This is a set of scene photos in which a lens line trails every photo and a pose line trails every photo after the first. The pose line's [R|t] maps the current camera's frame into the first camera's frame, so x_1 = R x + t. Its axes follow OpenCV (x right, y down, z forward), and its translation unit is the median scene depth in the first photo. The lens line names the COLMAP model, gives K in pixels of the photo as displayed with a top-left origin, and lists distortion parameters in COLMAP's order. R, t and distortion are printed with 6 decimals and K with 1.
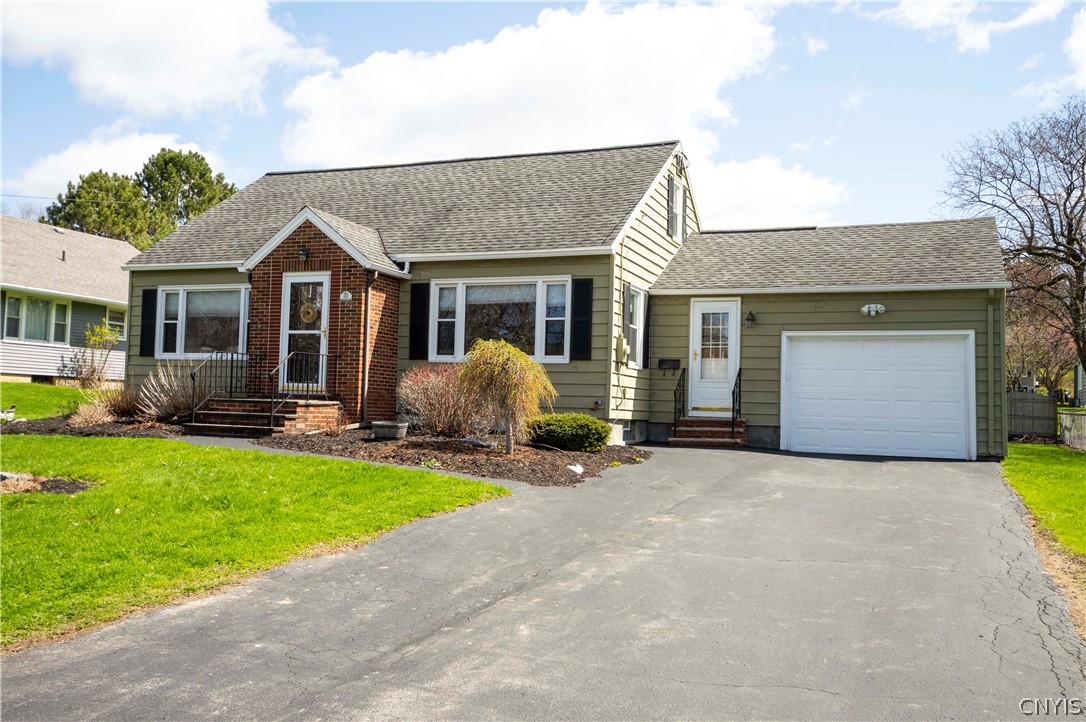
lens RADIAL K [[952.5, 0, 543.0], [0, 952.5, 361.0], [0, 0, 1]] dist [-0.004968, -0.000200]
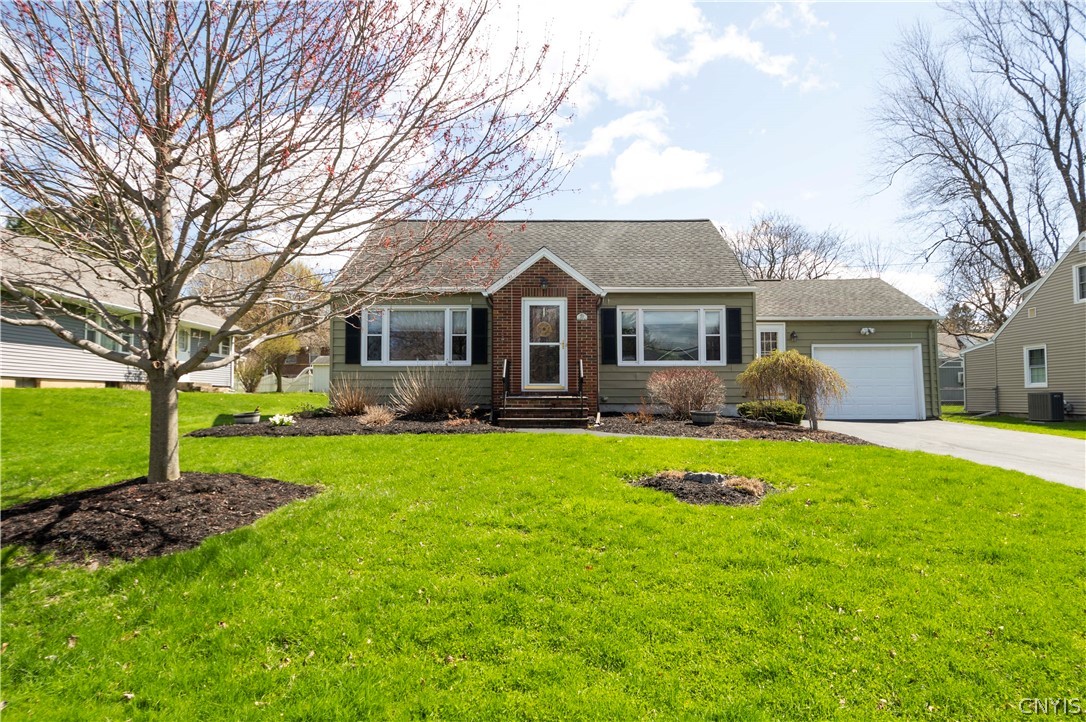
lens RADIAL K [[596.9, 0, 548.6], [0, 596.9, 365.0], [0, 0, 1]] dist [0.000625, 0.000131]
pose [[0.927495, -0.010357, 0.373693, -0.550825], [0.009128, 0.999946, 0.005057, -0.005683], [-0.373725, -0.001279, 0.927539, 0.244988]]
